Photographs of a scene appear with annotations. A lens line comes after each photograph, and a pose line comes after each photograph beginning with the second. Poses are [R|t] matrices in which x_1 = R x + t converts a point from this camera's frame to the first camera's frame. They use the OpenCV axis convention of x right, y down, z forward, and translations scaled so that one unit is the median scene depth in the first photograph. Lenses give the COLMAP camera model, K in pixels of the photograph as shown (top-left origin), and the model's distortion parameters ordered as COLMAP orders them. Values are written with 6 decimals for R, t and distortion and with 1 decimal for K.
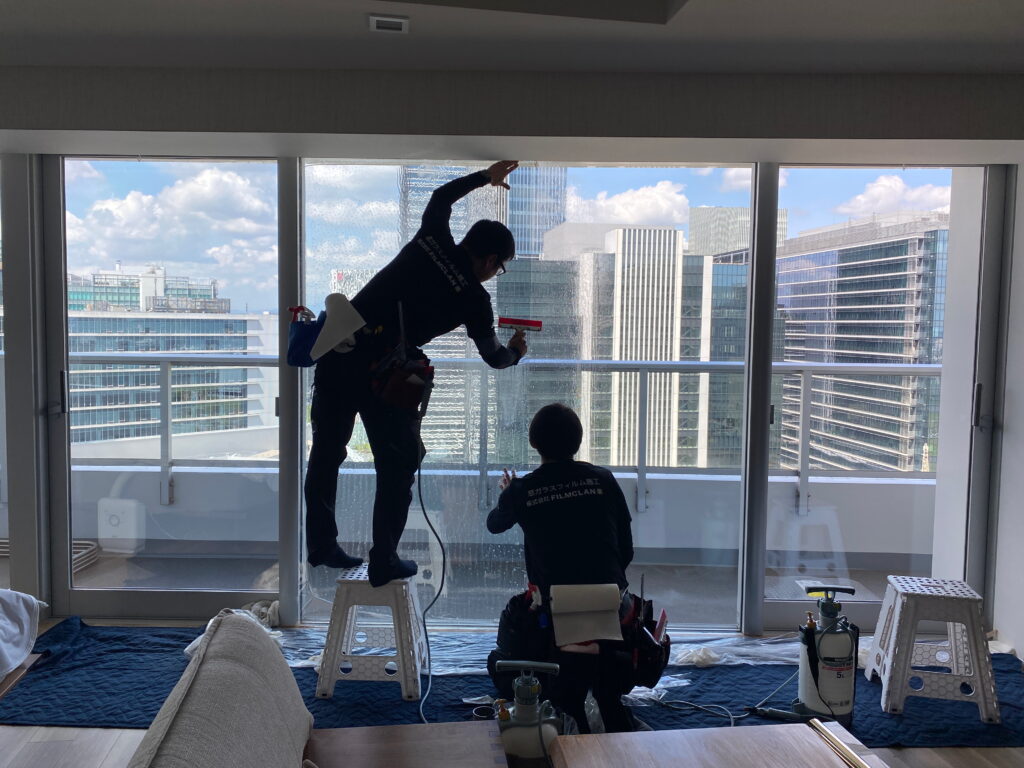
lens RADIAL K [[781.4, 0, 515.4], [0, 781.4, 380.3], [0, 0, 1]] dist [0.048698, -0.001939]
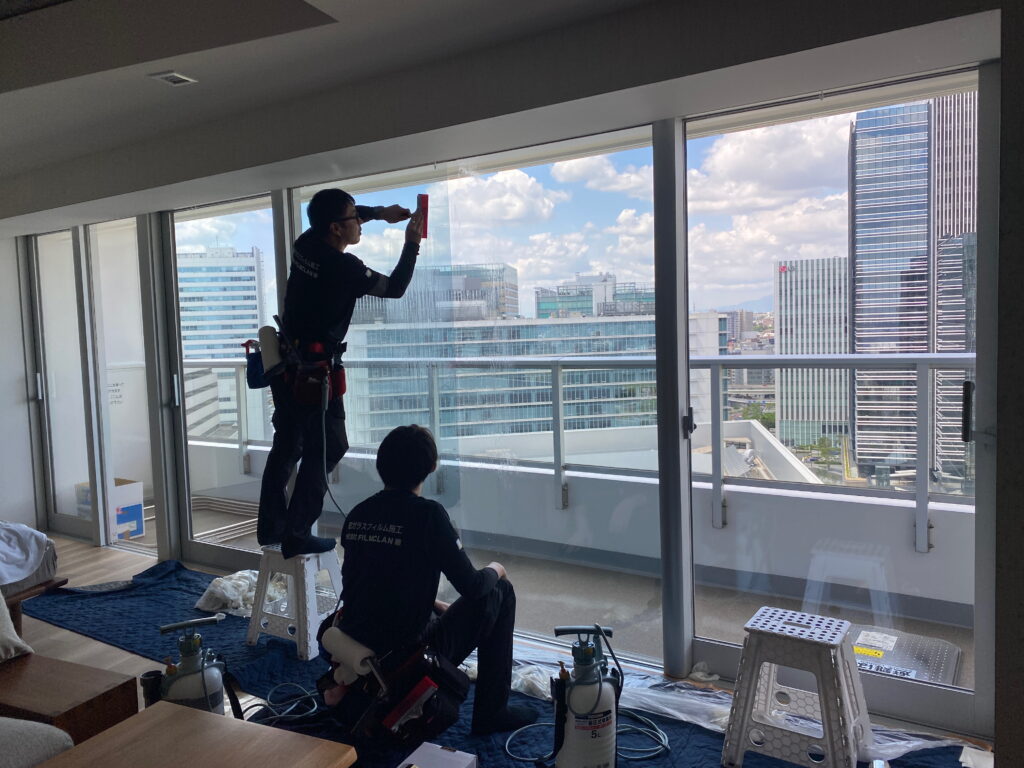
lens RADIAL K [[779.7, 0, 512.0], [0, 779.7, 384.0], [0, 0, 1]] dist [0.046877, -0.001171]
pose [[0.842883, -0.001998, -0.538093, 0.244940], [0.006694, 0.999955, 0.006773, 0.000107], [0.538055, -0.009311, 0.842858, 0.080553]]
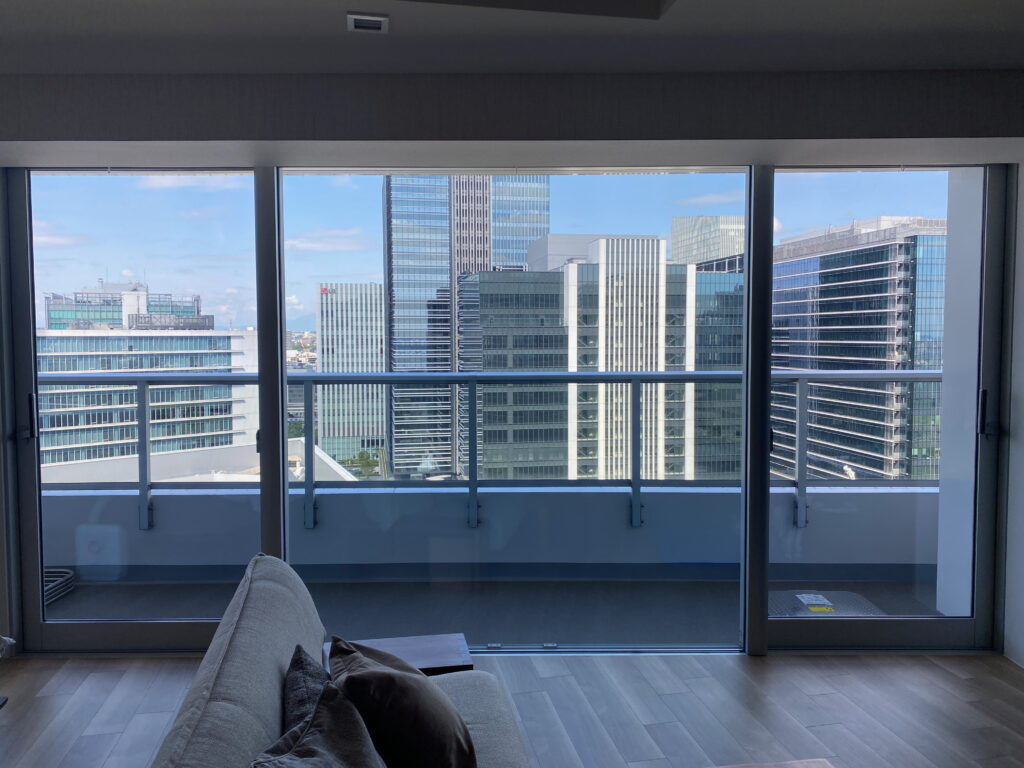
lens RADIAL K [[779.7, 0, 512.0], [0, 779.7, 384.0], [0, 0, 1]] dist [0.046877, -0.001171]
pose [[0.999742, -0.018116, 0.013703, -0.002659], [0.018245, 0.999790, -0.009345, -0.002007], [-0.013531, 0.009592, 0.999862, 0.018834]]
